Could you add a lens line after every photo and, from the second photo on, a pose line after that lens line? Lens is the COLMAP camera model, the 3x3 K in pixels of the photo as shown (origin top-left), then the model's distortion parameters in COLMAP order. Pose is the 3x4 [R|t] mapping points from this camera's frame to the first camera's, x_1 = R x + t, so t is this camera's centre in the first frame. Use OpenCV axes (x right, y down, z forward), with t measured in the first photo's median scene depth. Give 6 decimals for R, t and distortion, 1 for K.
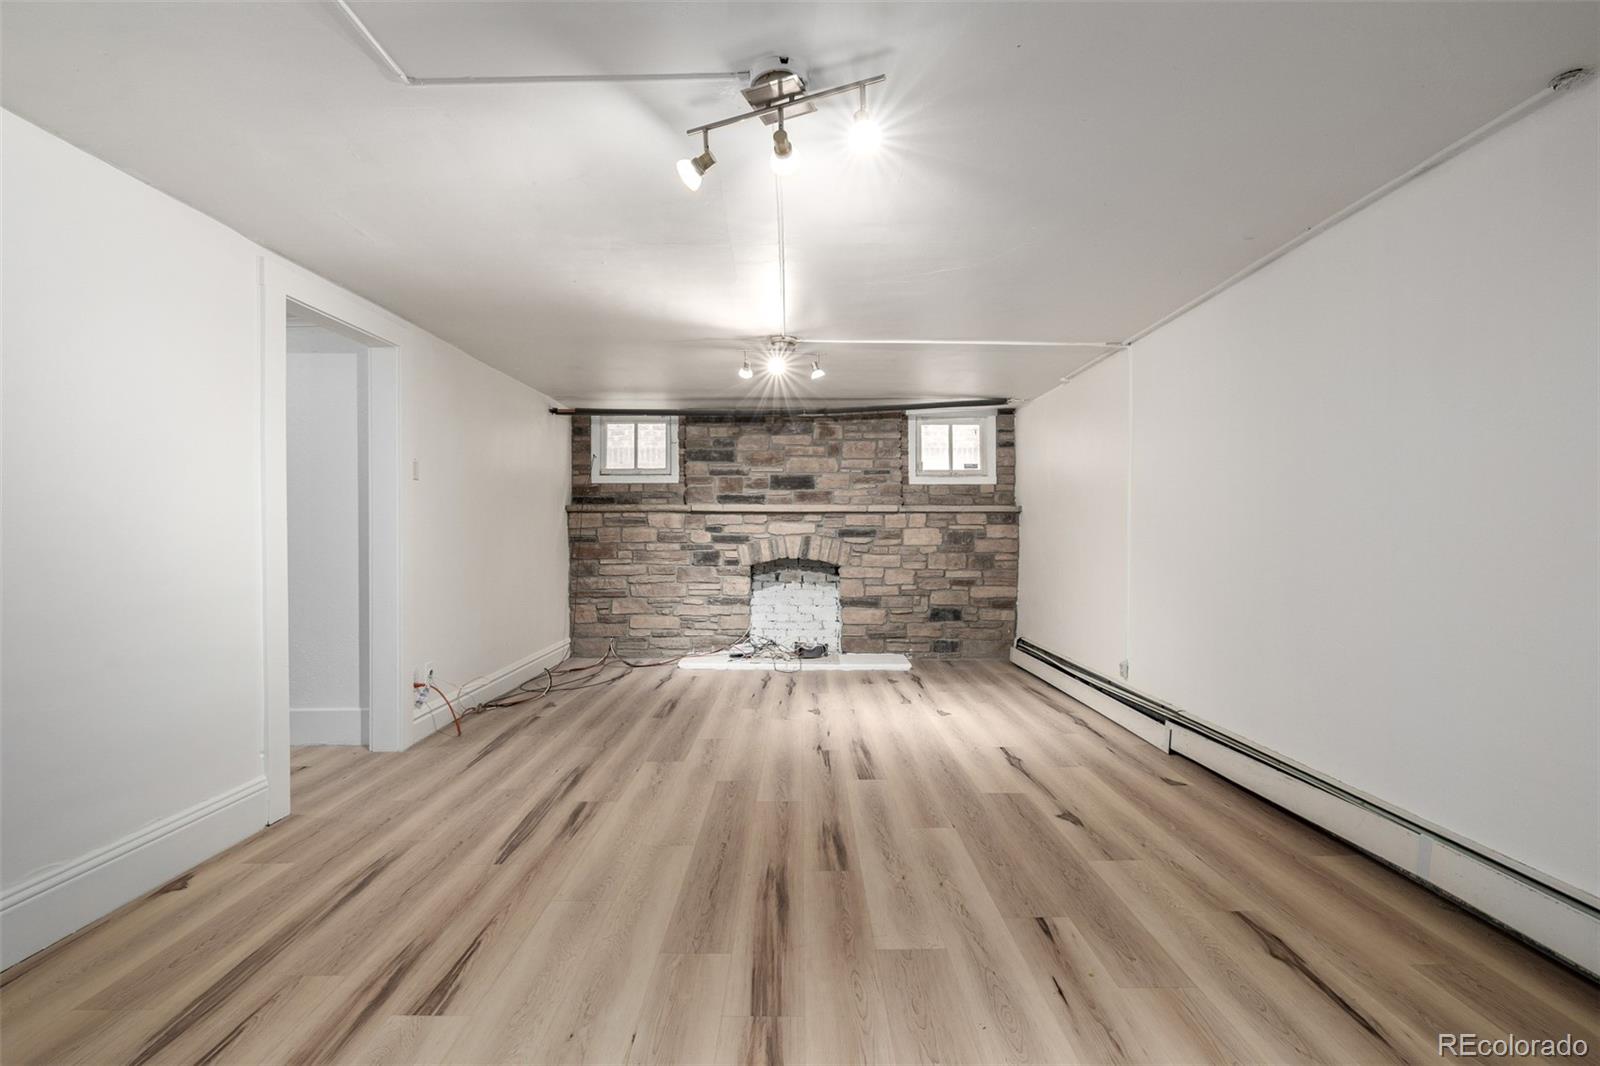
lens RADIAL K [[672.1, 0, 802.0], [0, 672.1, 531.3], [0, 0, 1]] dist [0.000895, 0.000502]
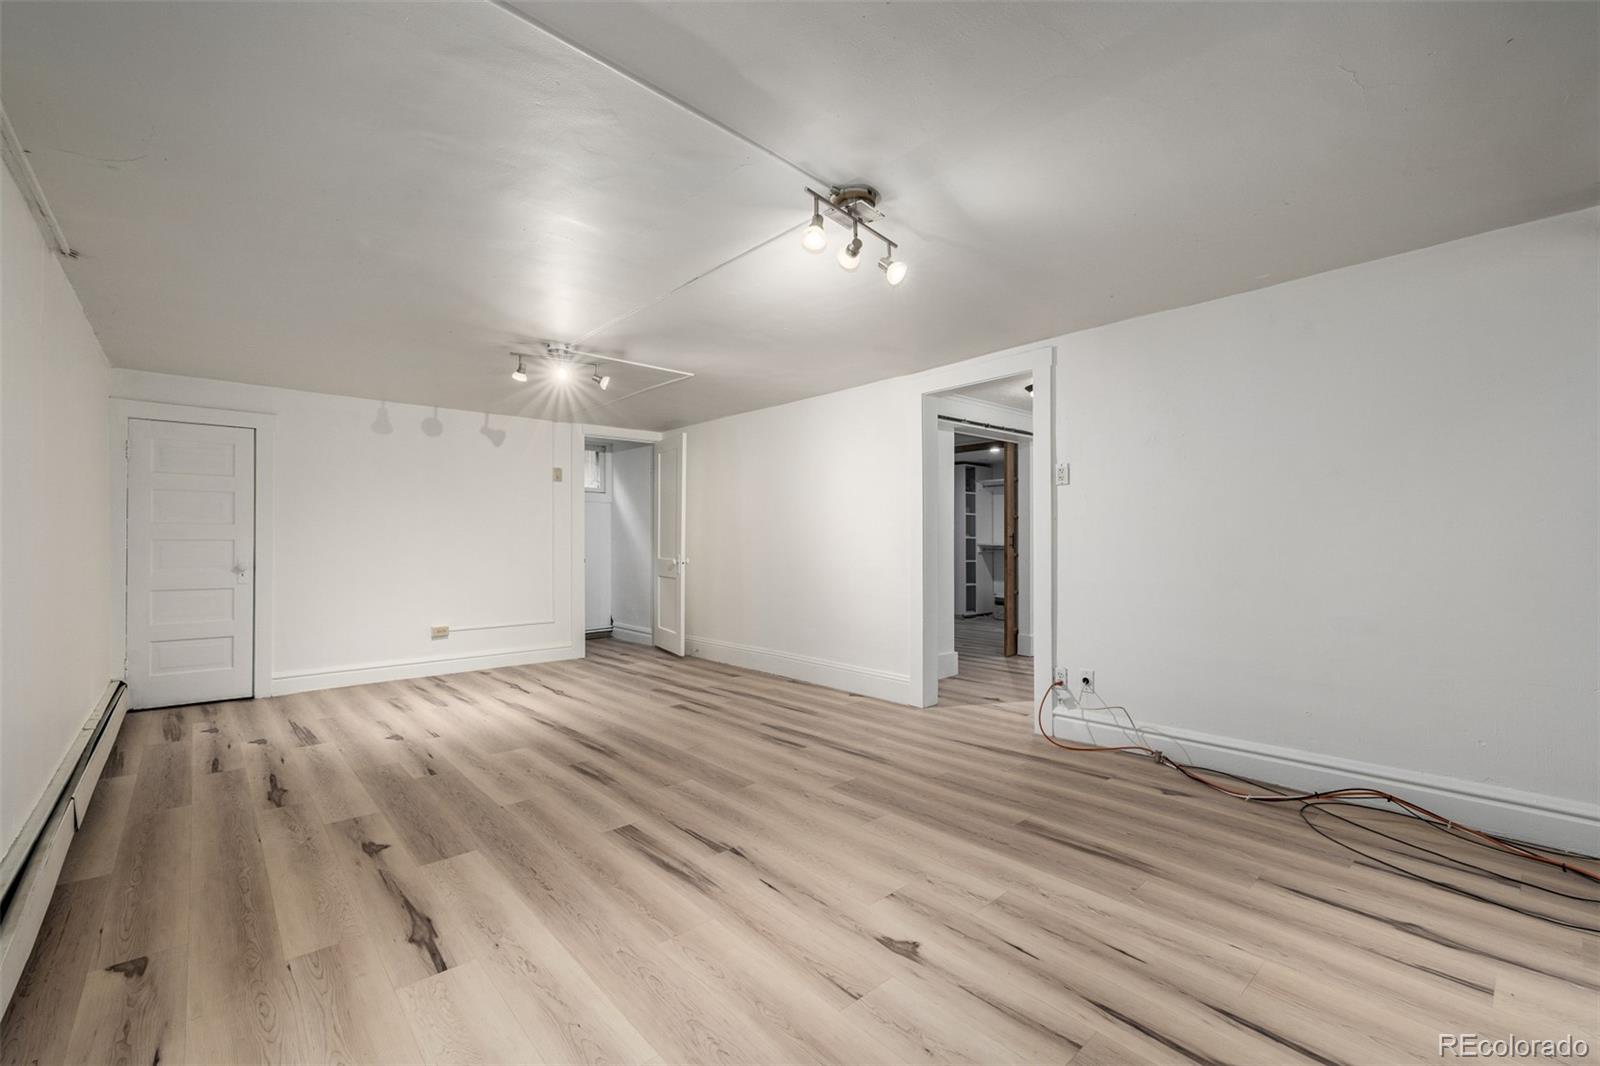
lens RADIAL K [[672.1, 0, 804.9], [0, 672.1, 541.8], [0, 0, 1]] dist [0.000895, 0.000502]
pose [[-0.736632, 0.005249, -0.676274, 0.557122], [0.007846, 0.999969, -0.000786, 0.009522], [0.676249, -0.005885, -0.736650, 1.986104]]
